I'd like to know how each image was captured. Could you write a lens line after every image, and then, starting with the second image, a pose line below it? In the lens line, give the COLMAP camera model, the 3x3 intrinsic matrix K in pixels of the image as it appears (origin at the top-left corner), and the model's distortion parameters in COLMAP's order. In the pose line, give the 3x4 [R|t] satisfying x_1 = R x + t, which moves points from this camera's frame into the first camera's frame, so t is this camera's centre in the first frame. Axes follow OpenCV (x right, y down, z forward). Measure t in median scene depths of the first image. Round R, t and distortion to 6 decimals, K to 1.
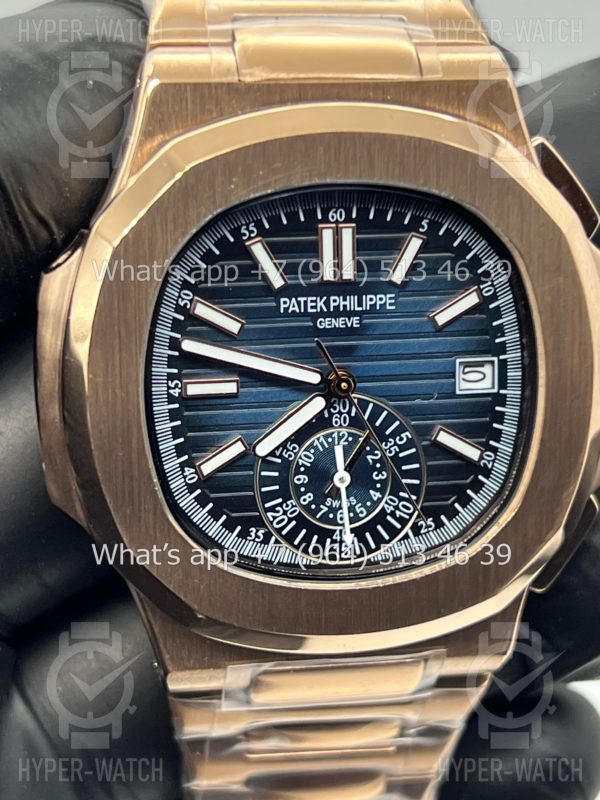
lens RADIAL K [[1948.2, 0, 303.2], [0, 1948.2, 404.0], [0, 0, 1]] dist [0.246423, 0.000000]
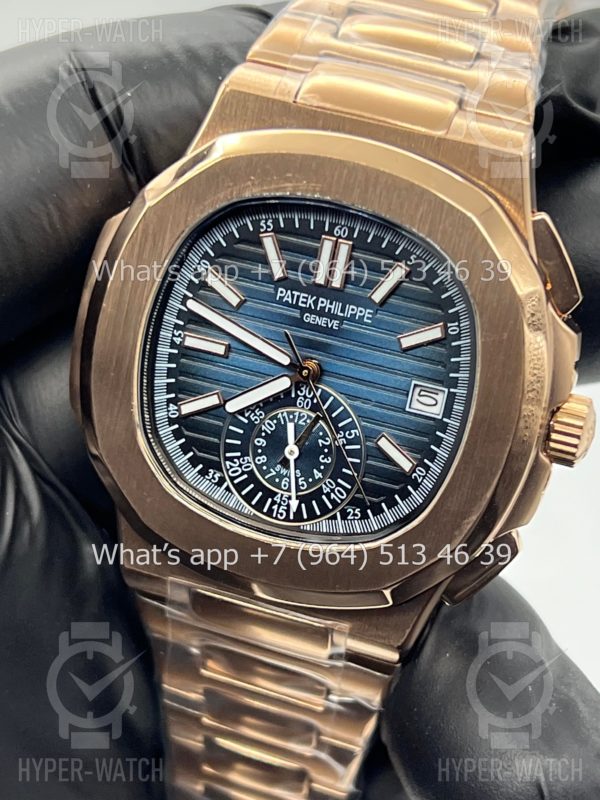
lens RADIAL K [[1948.2, 0, 298.6], [0, 1948.2, 394.9], [0, 0, 1]] dist [0.246423, 0.000000]
pose [[0.891804, 0.273315, -0.360534, 0.437551], [-0.286244, 0.957984, 0.018189, -0.016714], [0.350357, 0.086980, 0.932569, -0.089862]]
